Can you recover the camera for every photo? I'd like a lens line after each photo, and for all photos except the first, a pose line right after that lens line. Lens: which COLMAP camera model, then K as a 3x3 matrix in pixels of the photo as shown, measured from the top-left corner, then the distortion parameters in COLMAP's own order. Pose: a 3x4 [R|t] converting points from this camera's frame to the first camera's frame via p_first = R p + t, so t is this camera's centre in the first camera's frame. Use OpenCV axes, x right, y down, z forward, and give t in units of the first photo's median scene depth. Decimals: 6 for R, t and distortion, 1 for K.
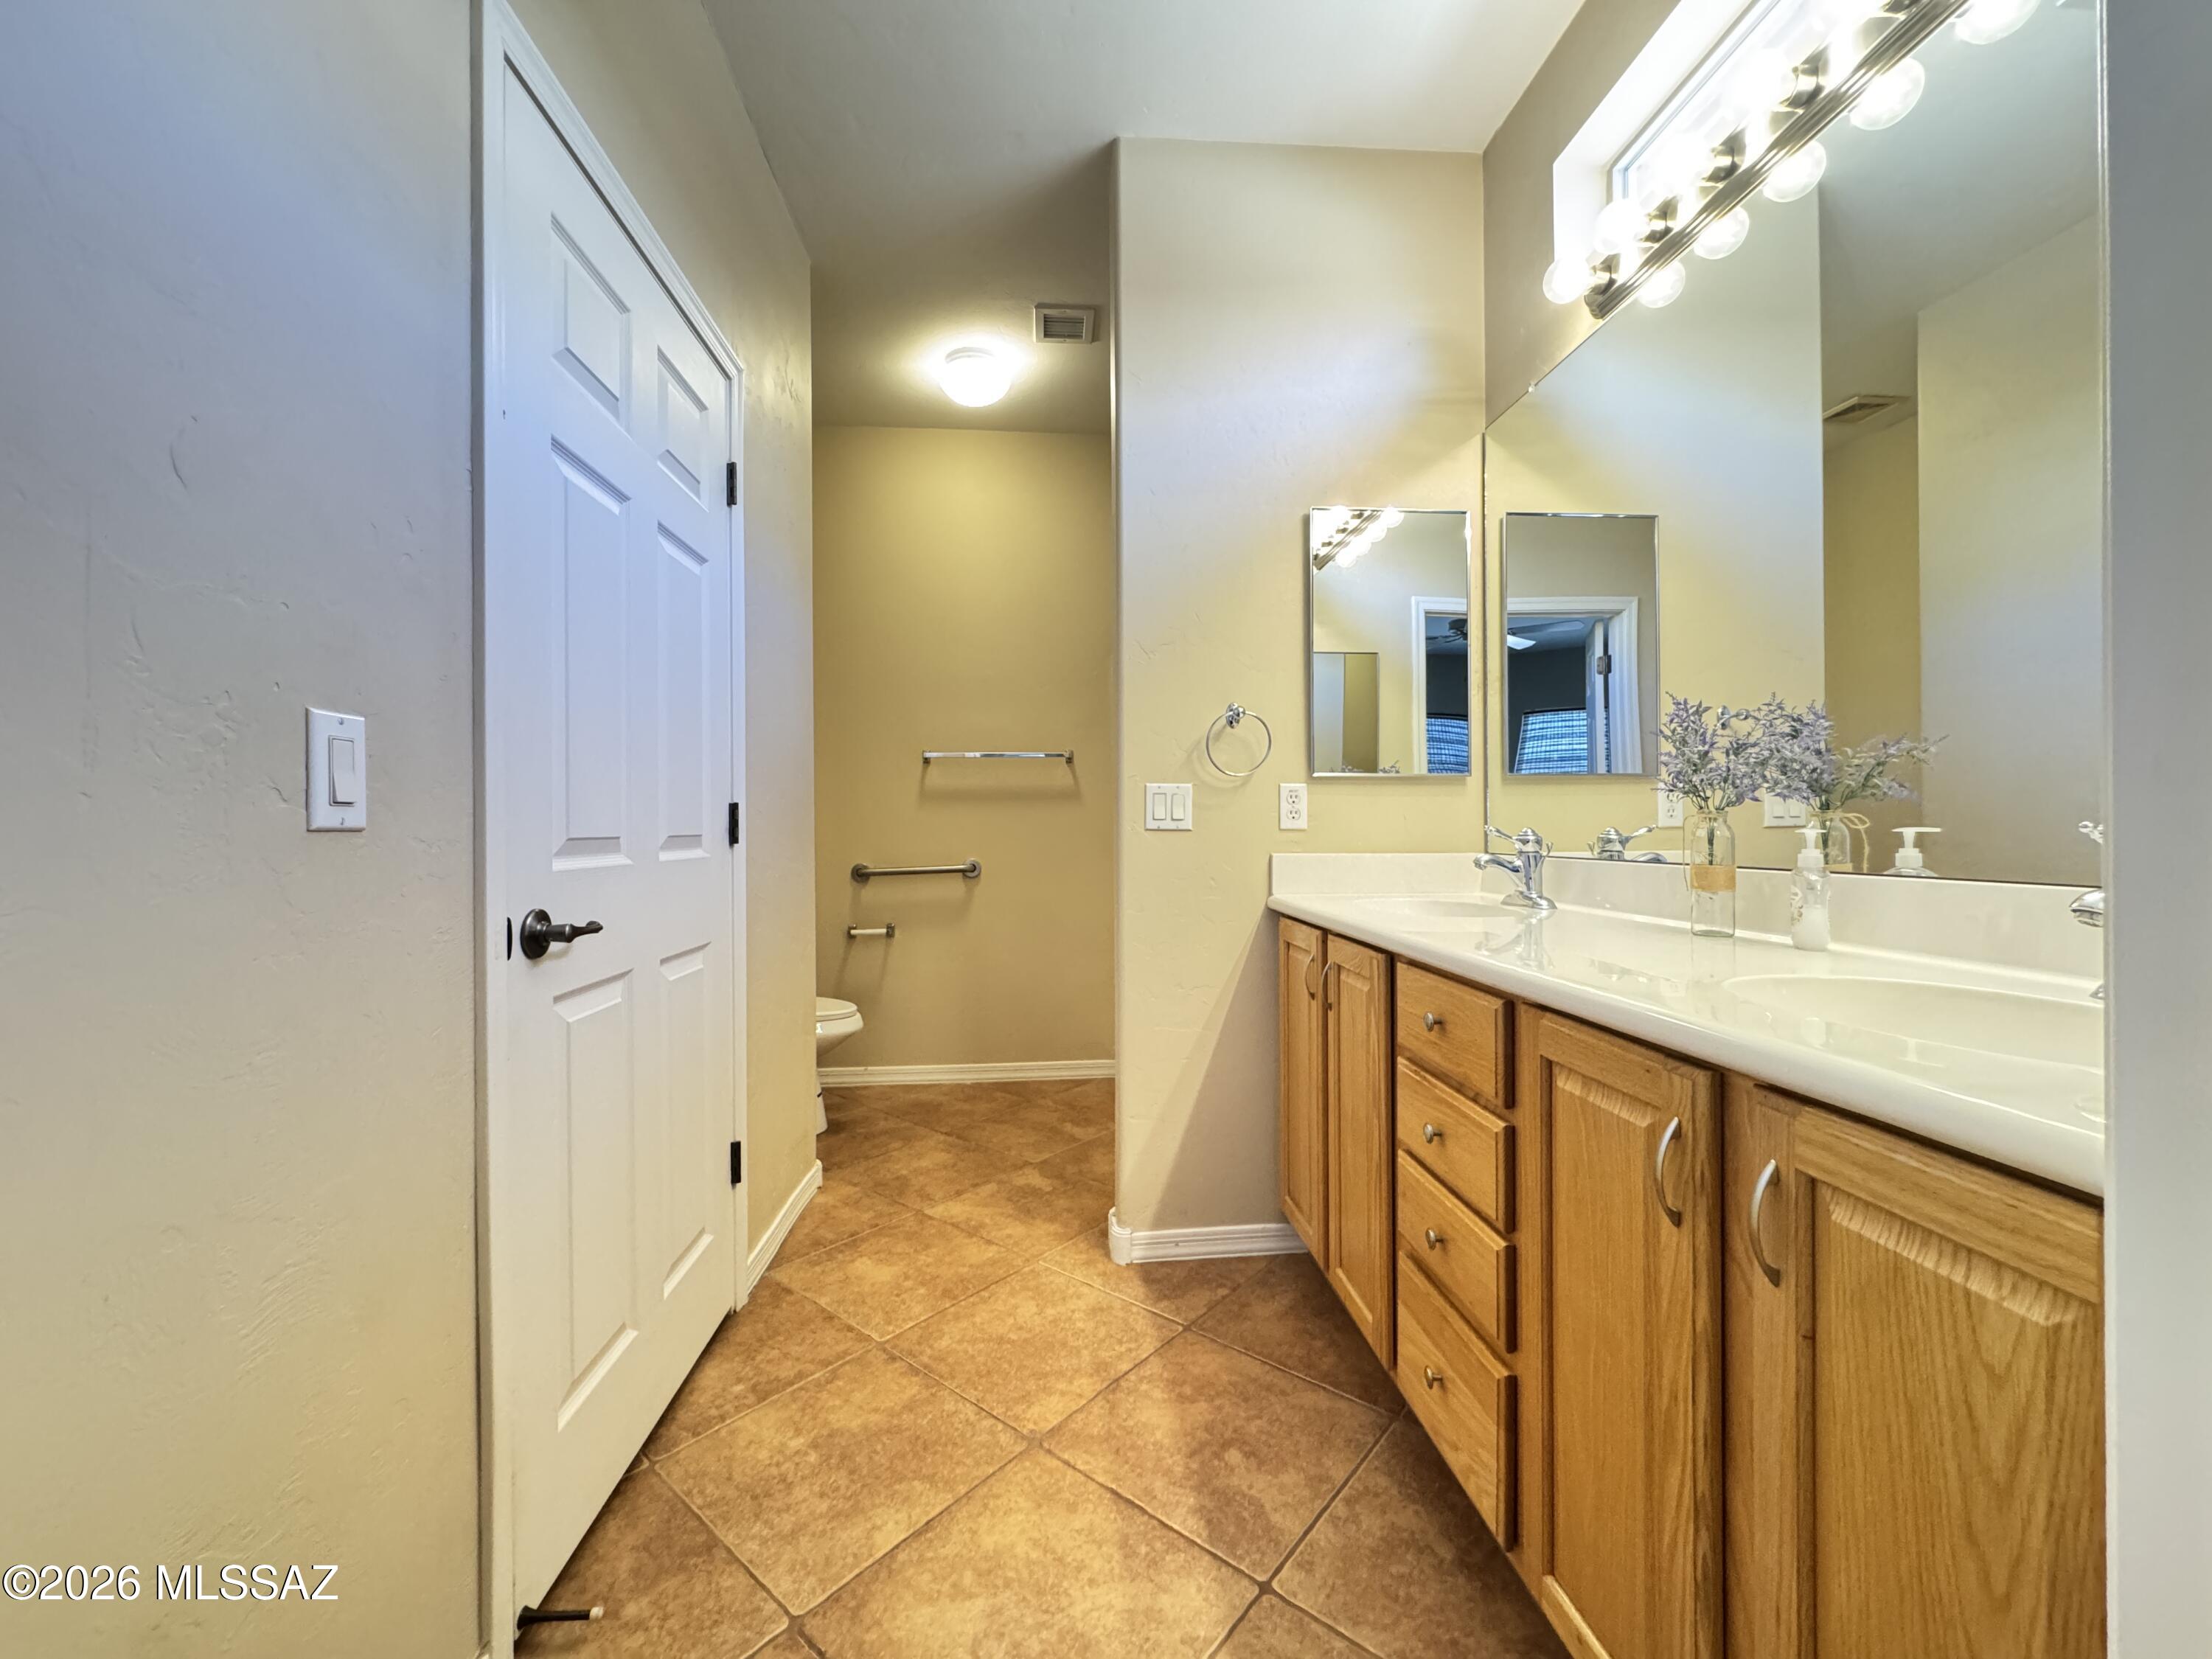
lens RADIAL K [[874.7, 0, 1102.0], [0, 874.7, 824.7], [0, 0, 1]] dist [-0.000485, -0.000002]
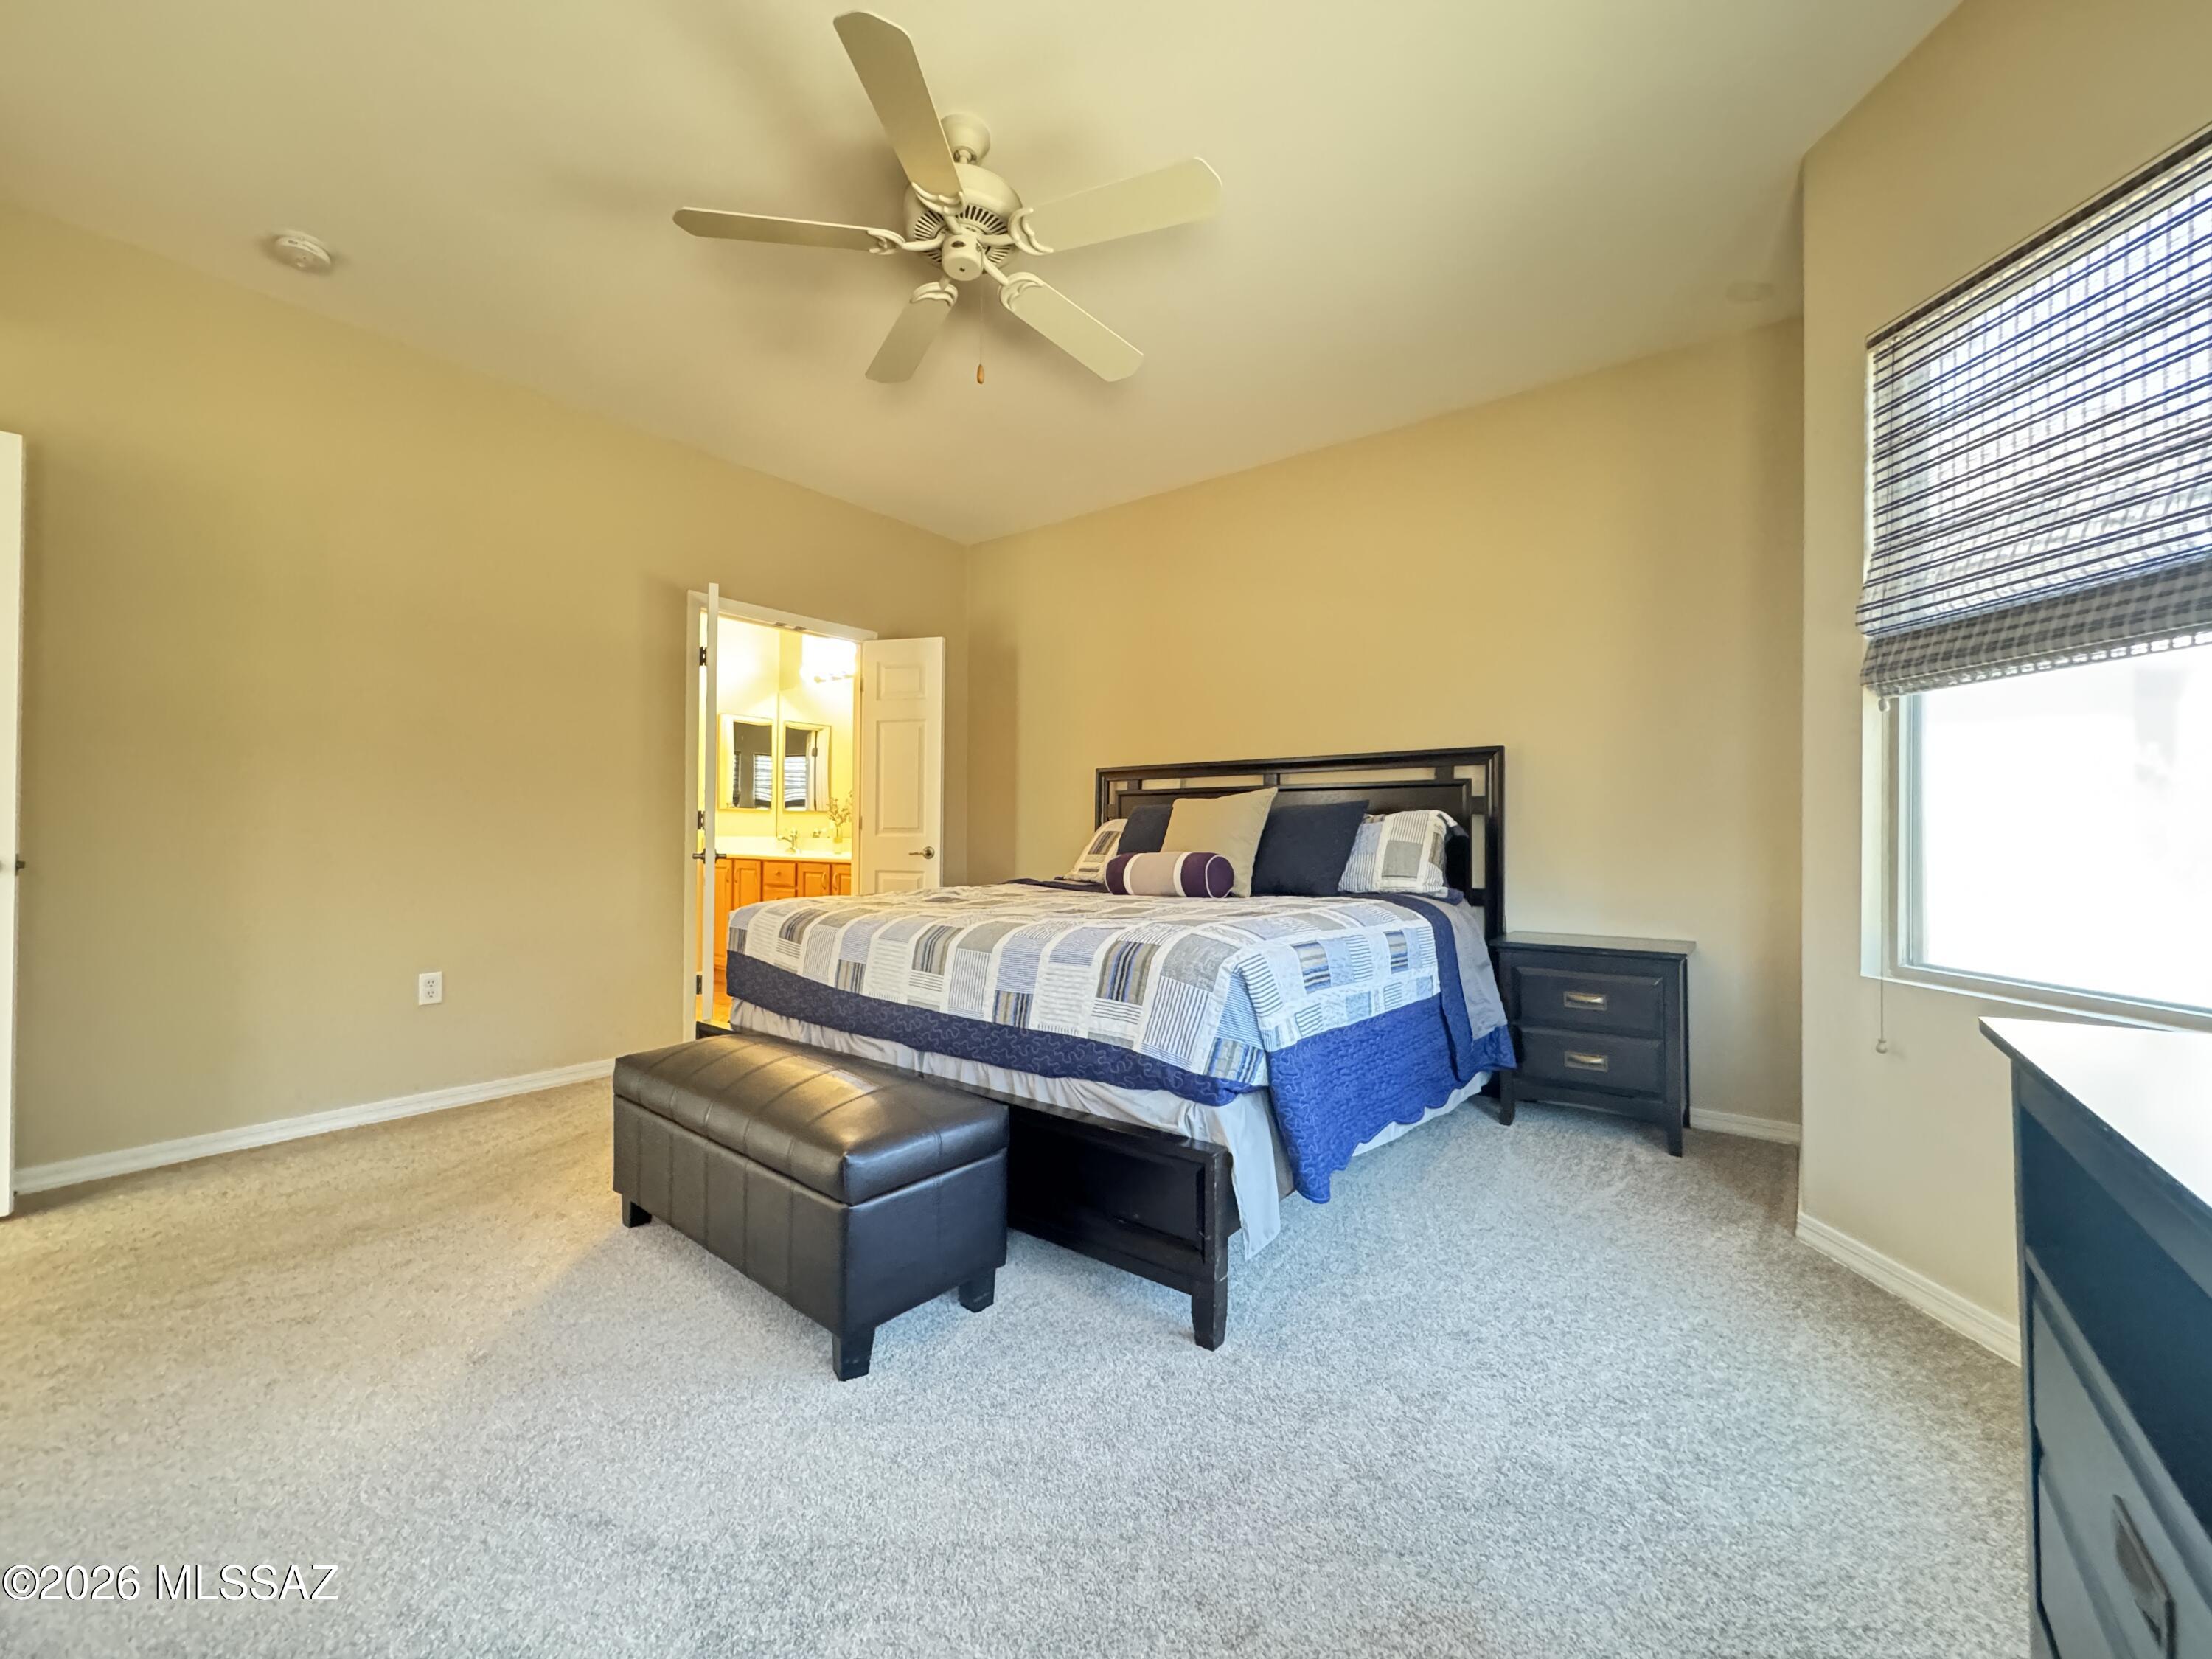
lens RADIAL K [[874.7, 0, 1101.6], [0, 874.7, 829.4], [0, 0, 1]] dist [-0.000485, -0.000002]
pose [[0.666368, 0.014686, 0.745479, -1.210696], [-0.007010, 0.999885, -0.013431, 0.044351], [-0.745591, 0.003724, 0.666394, -2.088767]]
